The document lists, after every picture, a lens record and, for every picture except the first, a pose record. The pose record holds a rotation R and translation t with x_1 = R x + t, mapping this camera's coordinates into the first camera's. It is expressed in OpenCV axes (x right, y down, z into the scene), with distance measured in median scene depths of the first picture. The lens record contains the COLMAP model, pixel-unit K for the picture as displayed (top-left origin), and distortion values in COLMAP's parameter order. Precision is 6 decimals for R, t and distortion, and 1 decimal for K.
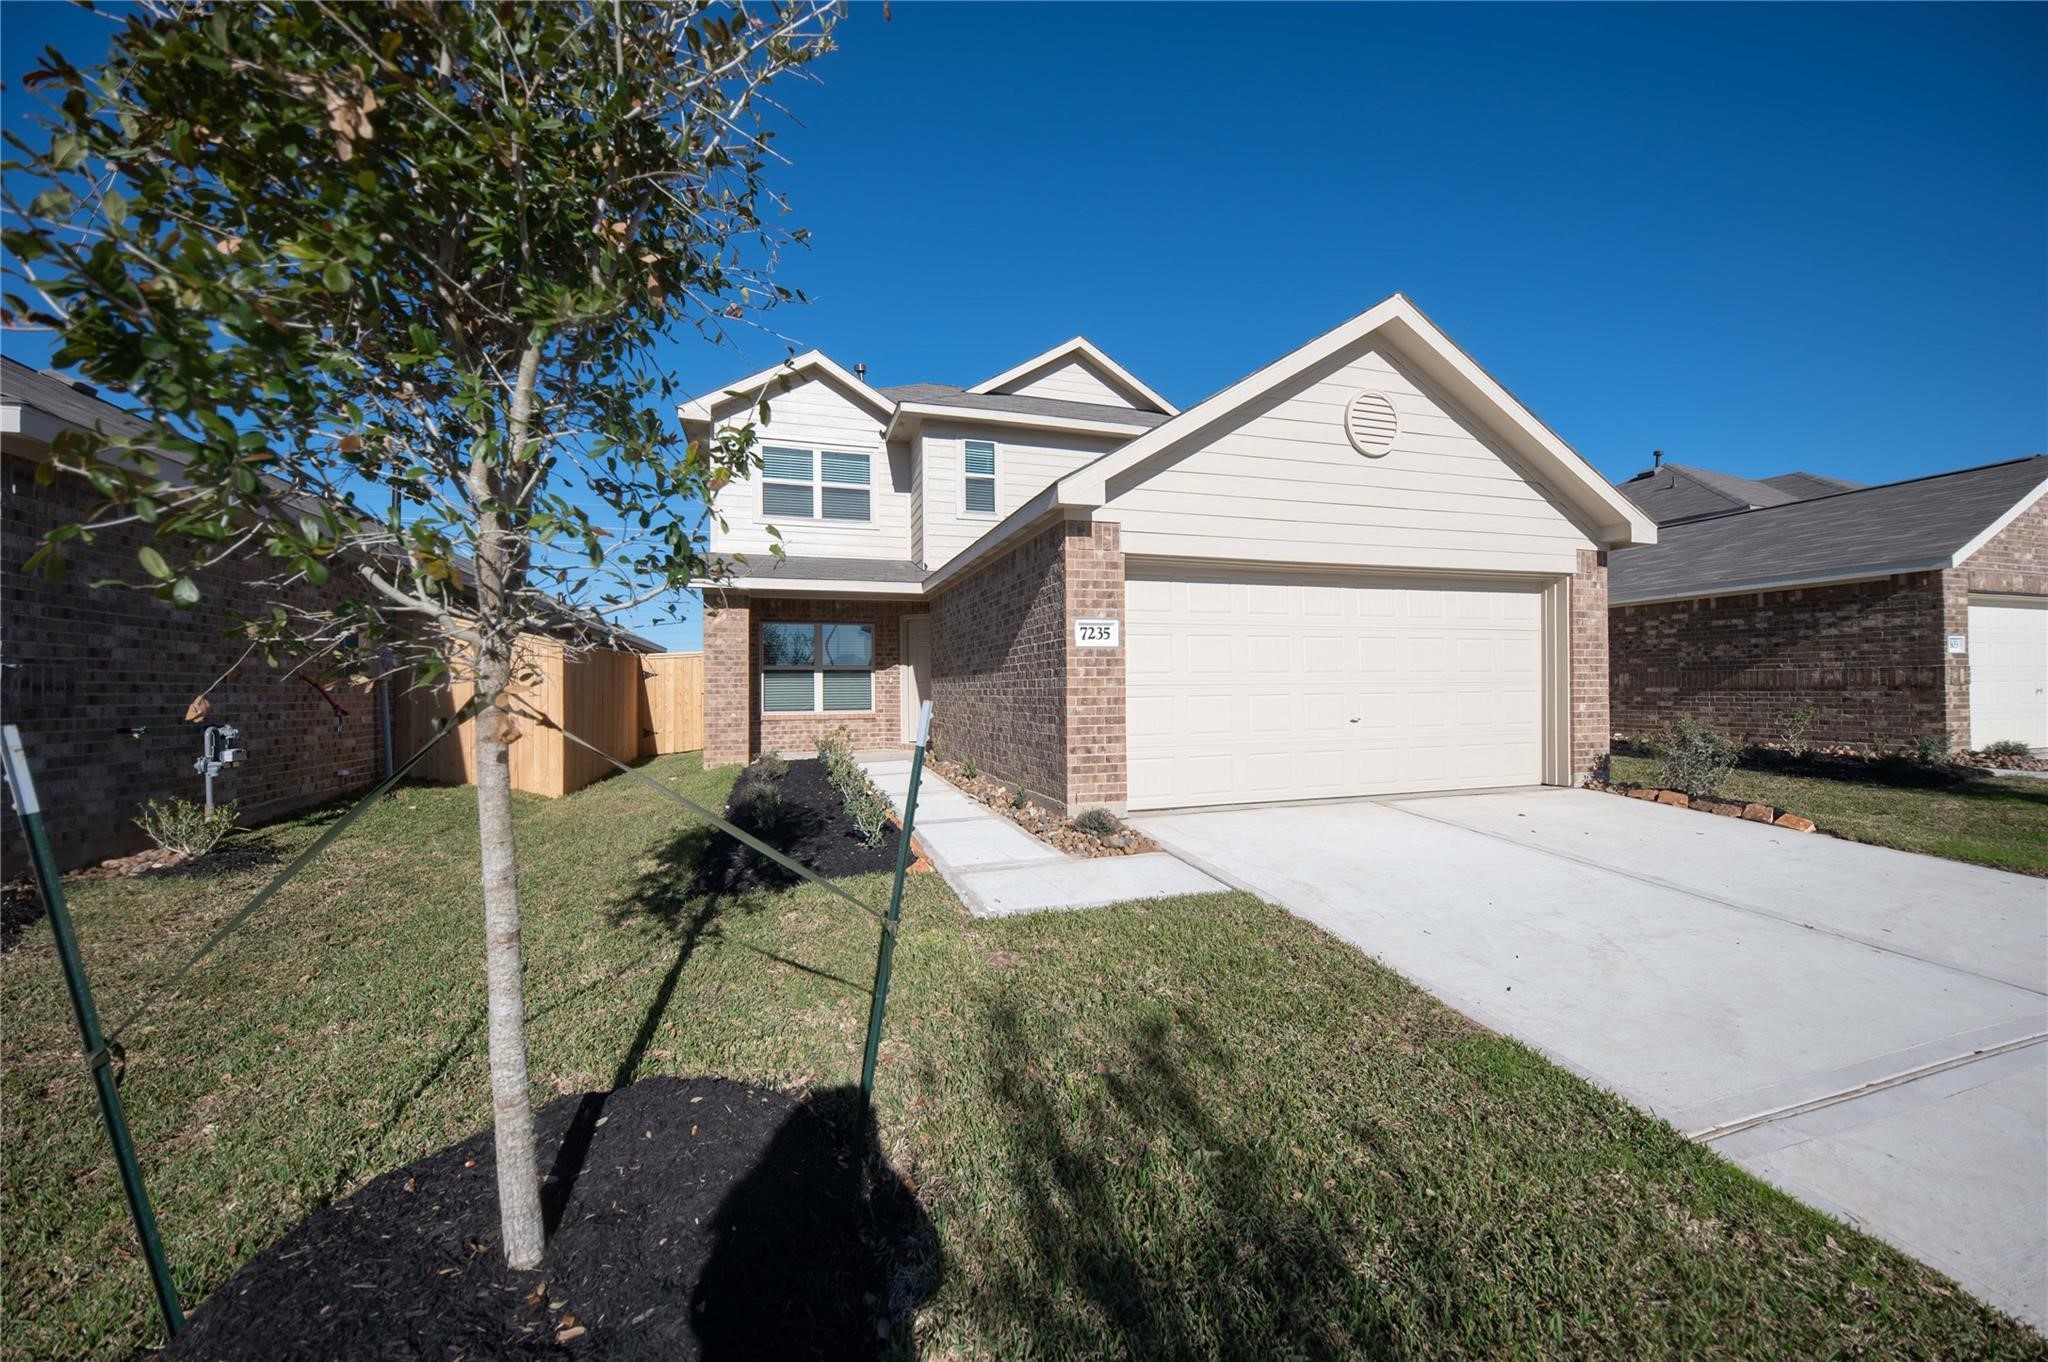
lens RADIAL K [[766.6, 0, 1024.0], [0, 766.6, 681.0], [0, 0, 1]] dist [0.010040, -0.004872]
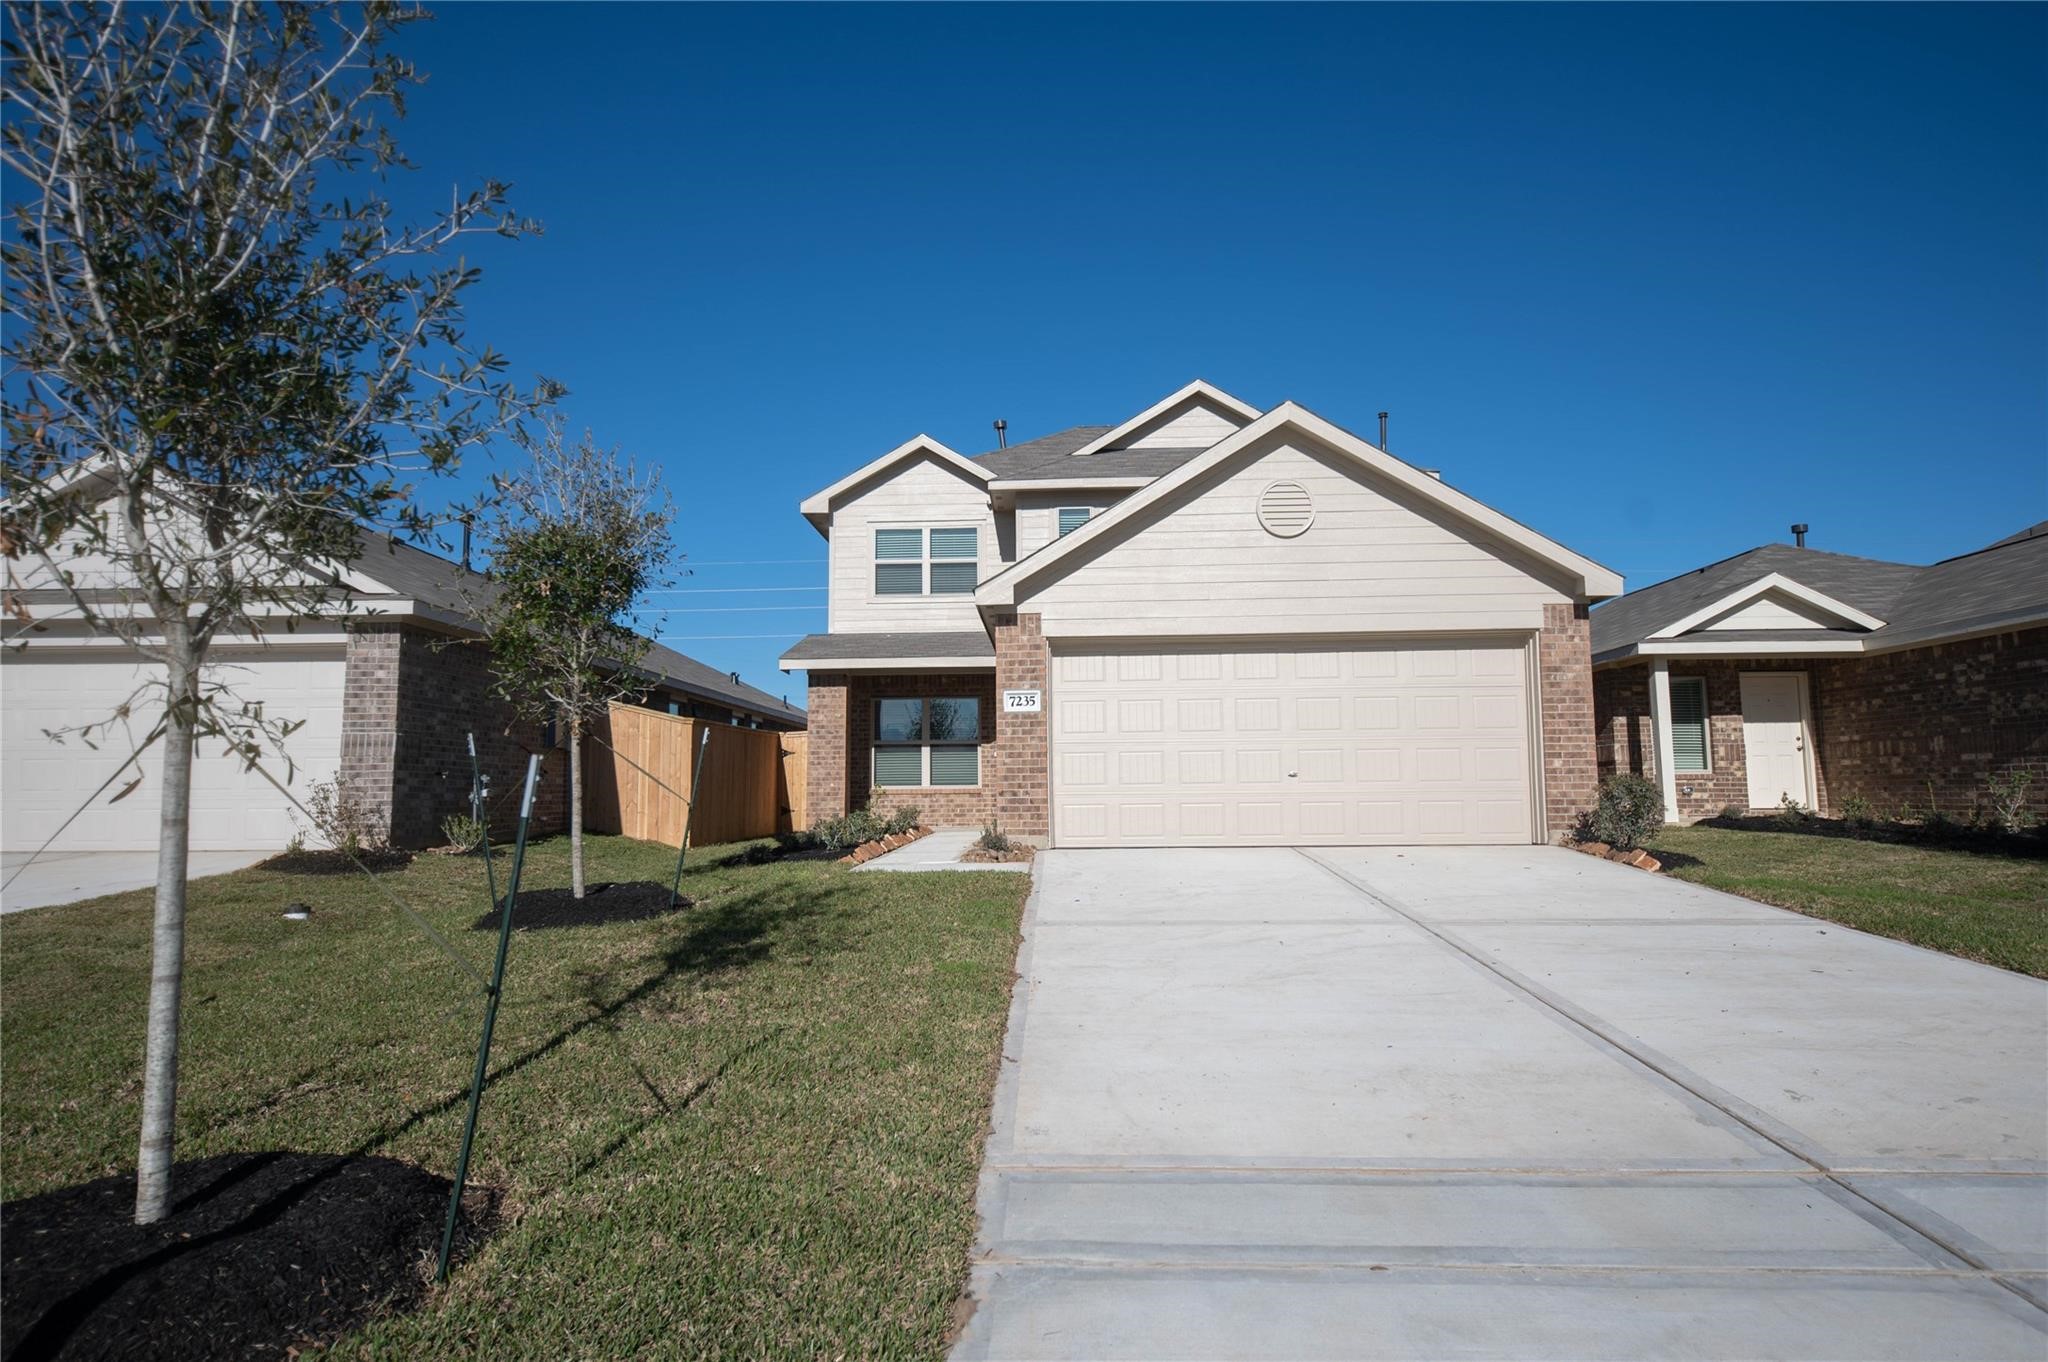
lens RADIAL K [[1207.5, 0, 1024.0], [0, 1207.5, 681.0], [0, 0, 1]] dist [0.004233, 0.000593]
pose [[0.938895, -0.032199, -0.342694, 0.654646], [0.003284, 0.996408, -0.084623, 0.061395], [0.344188, 0.078326, 0.935628, -0.724674]]
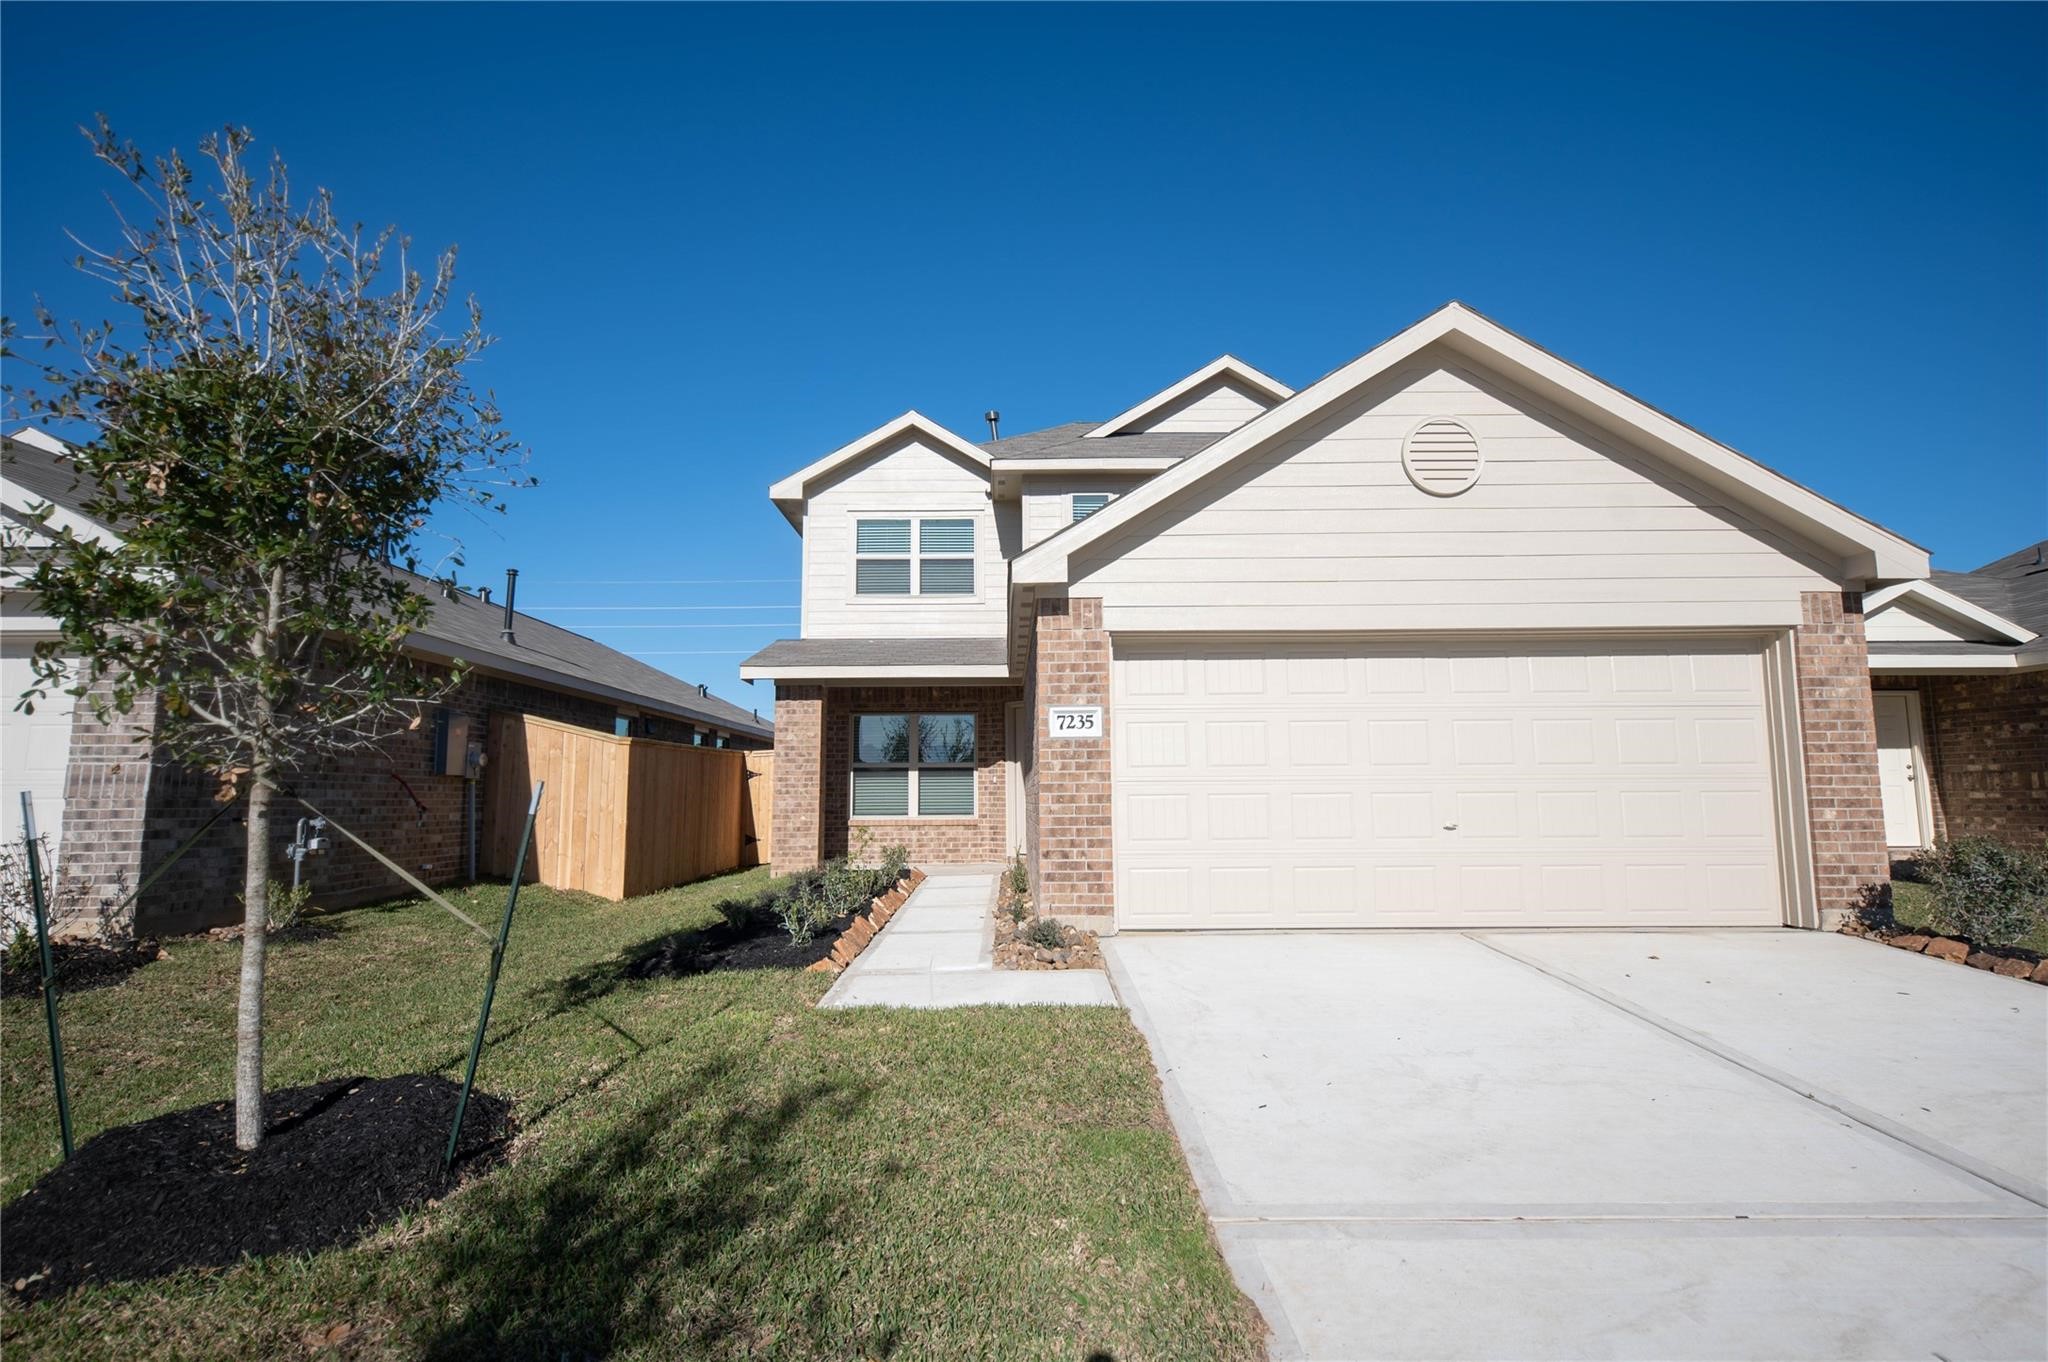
lens RADIAL K [[1038.0, 0, 1024.0], [0, 1038.0, 681.0], [0, 0, 1]] dist [0.004448, 0.014755]
pose [[0.954731, -0.030095, -0.295946, 0.331141], [0.000410, 0.995001, -0.099859, 0.008835], [0.297472, 0.095218, 0.949971, -0.137864]]
